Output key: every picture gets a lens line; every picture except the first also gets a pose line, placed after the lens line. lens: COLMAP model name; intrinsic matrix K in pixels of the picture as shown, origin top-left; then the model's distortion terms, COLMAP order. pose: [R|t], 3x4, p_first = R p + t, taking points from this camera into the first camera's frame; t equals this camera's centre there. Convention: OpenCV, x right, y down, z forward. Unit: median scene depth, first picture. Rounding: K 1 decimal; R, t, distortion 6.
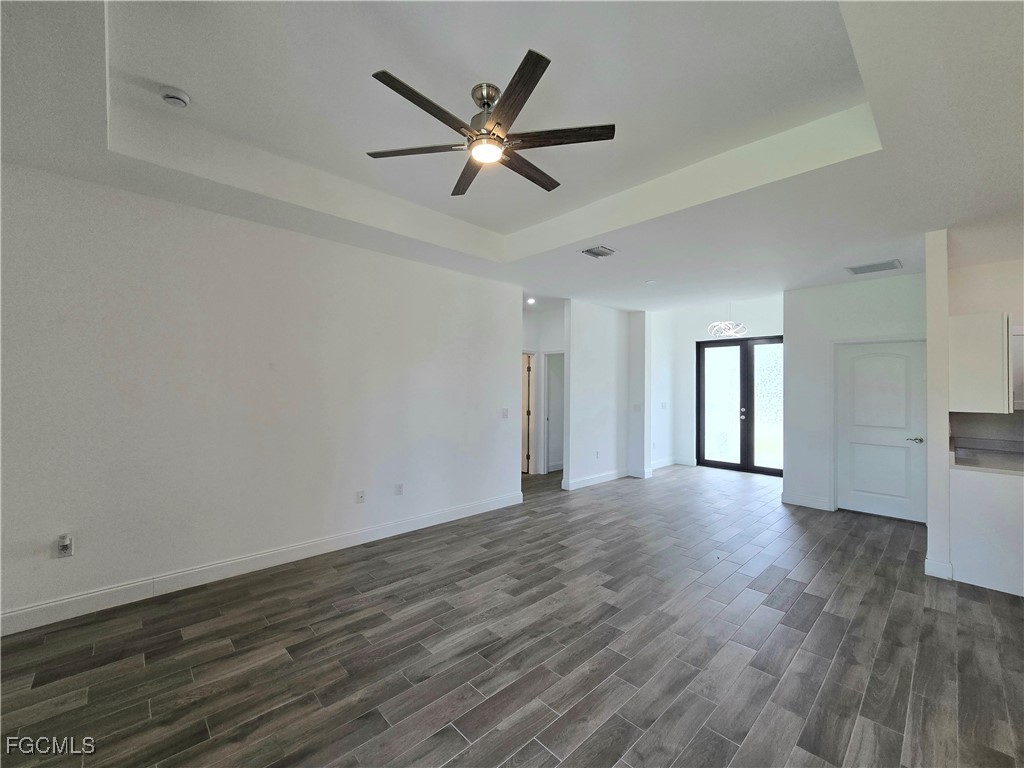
lens RADIAL K [[420.5, 0, 513.4], [0, 420.5, 382.1], [0, 0, 1]] dist [-0.003790, 0.000575]
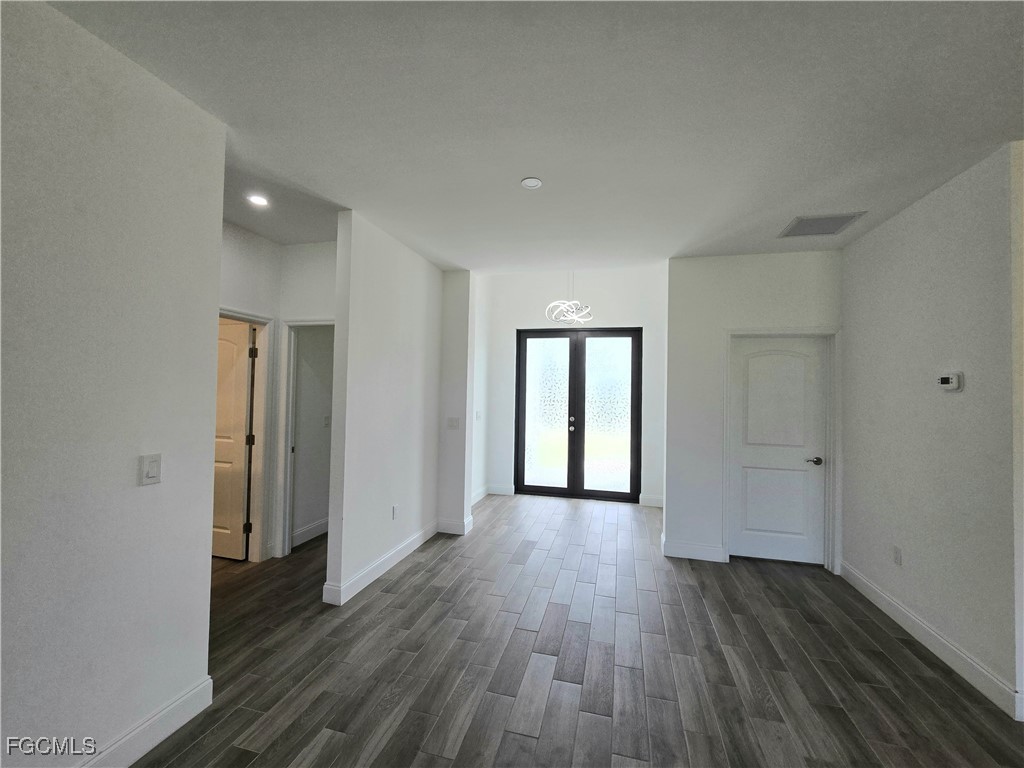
lens RADIAL K [[420.5, 0, 514.7], [0, 420.5, 379.0], [0, 0, 1]] dist [-0.003790, 0.000575]
pose [[0.845055, 0.019974, 0.534306, 0.046002], [-0.017043, 0.999800, -0.010420, 0.001214], [-0.534408, -0.000301, 0.845227, 0.565652]]
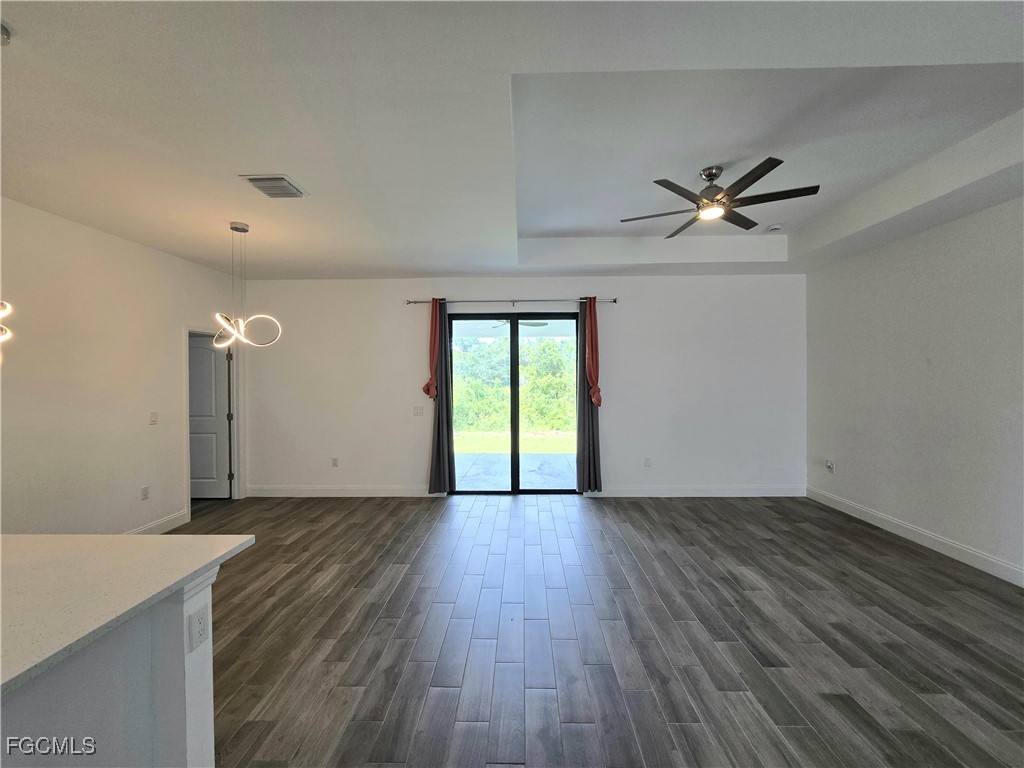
lens RADIAL K [[420.5, 0, 514.0], [0, 420.5, 378.7], [0, 0, 1]] dist [-0.003790, 0.000575]
pose [[-0.702172, -0.001736, -0.712005, 0.609382], [0.007546, 0.999923, -0.009880, 0.006889], [0.711967, -0.012310, -0.702105, 0.656573]]
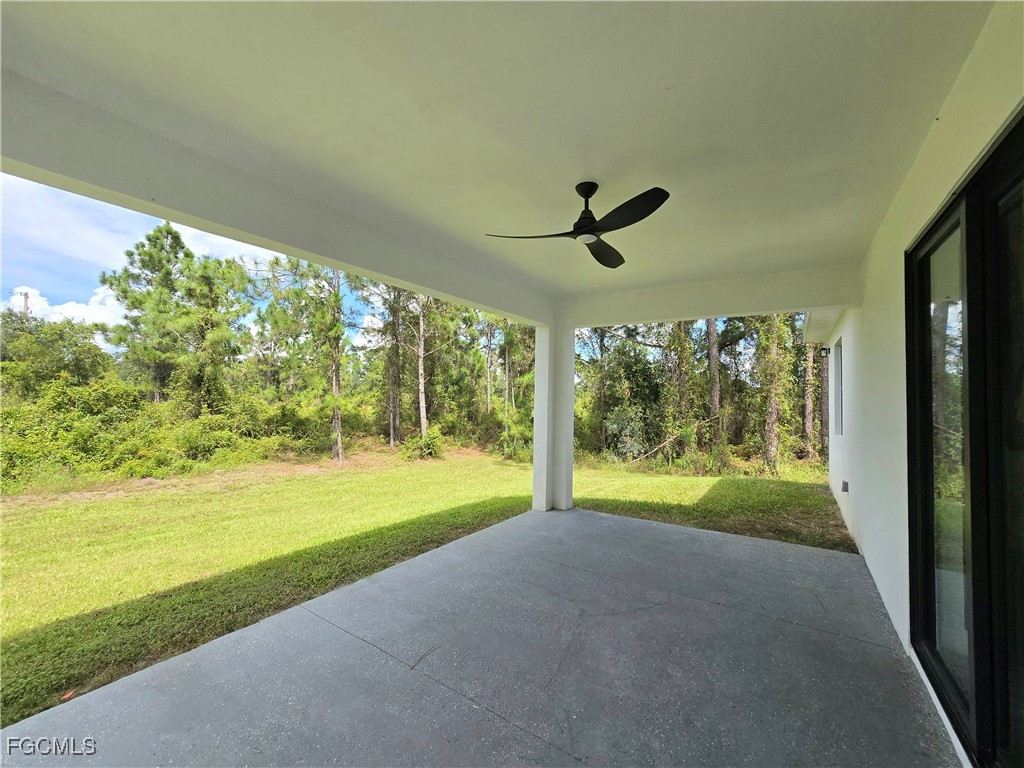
lens RADIAL K [[420.5, 0, 515.8], [0, 420.5, 386.5], [0, 0, 1]] dist [-0.003790, 0.000575]
pose [[0.234796, -0.023357, -0.971764, 0.094401], [-0.007296, 0.999641, -0.025790, 0.013032], [0.972017, 0.013145, 0.234541, -0.549677]]
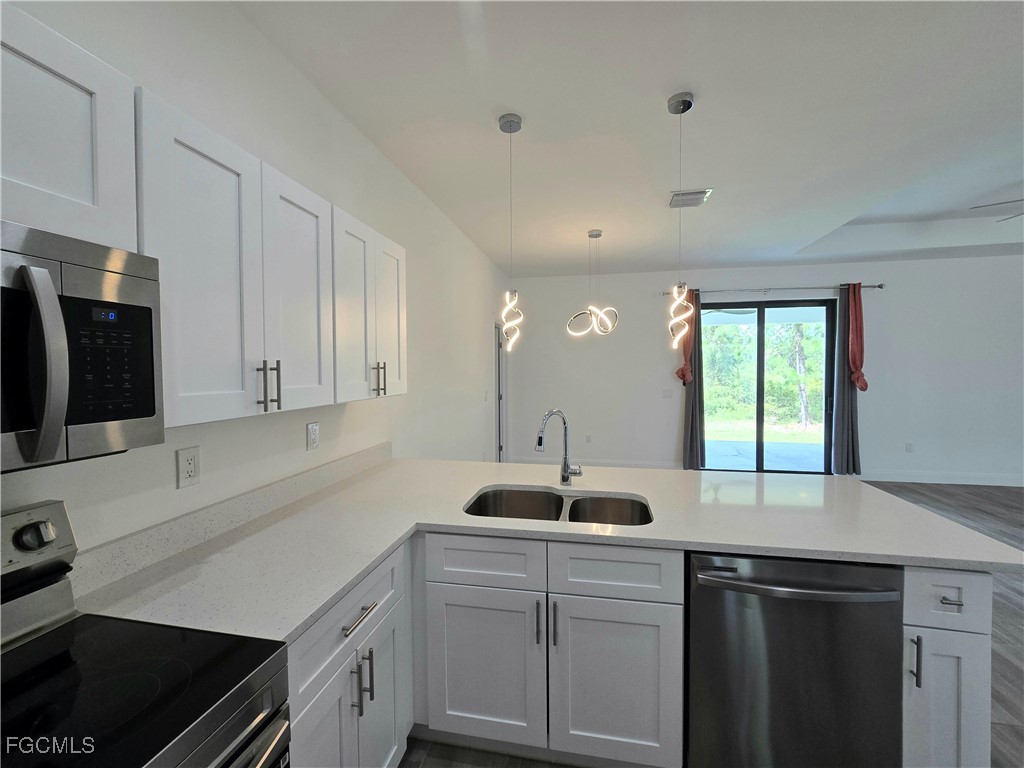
lens RADIAL K [[420.5, 0, 514.9], [0, 420.5, 377.0], [0, 0, 1]] dist [-0.003790, 0.000575]
pose [[-0.813944, 0.007060, -0.580900, 1.018783], [0.003816, 0.999970, 0.006807, 0.019752], [0.580930, 0.003323, -0.813947, 0.439896]]
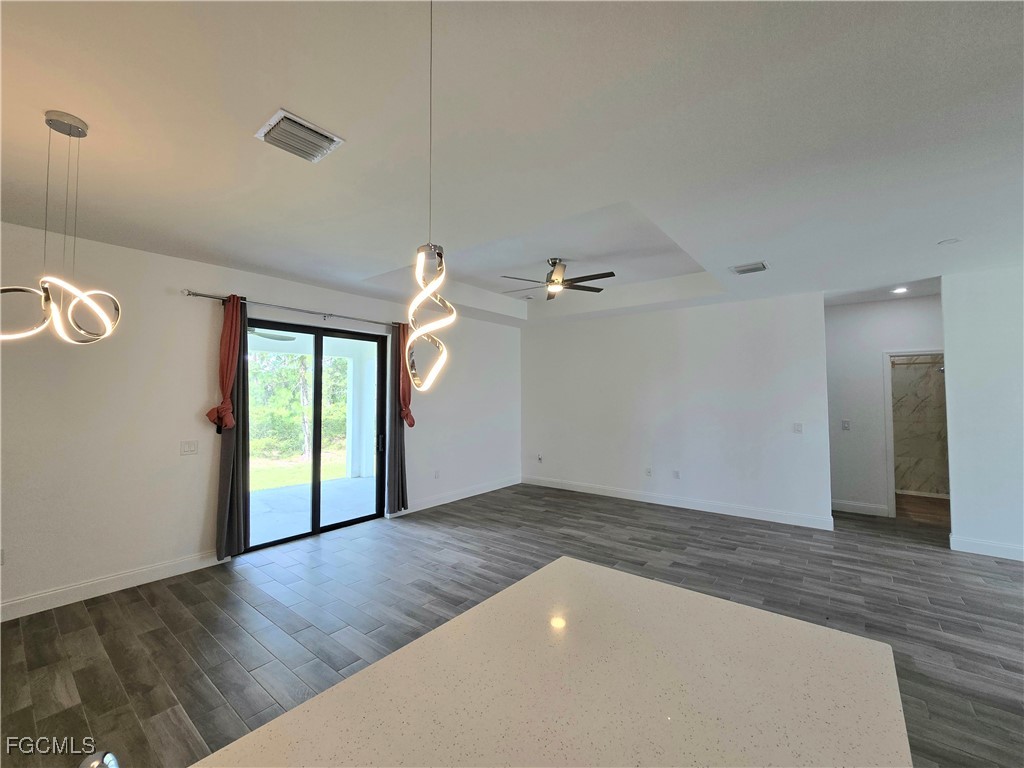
lens RADIAL K [[420.5, 0, 514.8], [0, 420.5, 380.0], [0, 0, 1]] dist [-0.003790, 0.000575]
pose [[0.146593, -0.048635, -0.988000, 0.840465], [0.014734, 0.998787, -0.046980, -0.000433], [0.989087, -0.007670, 0.147132, 0.214608]]
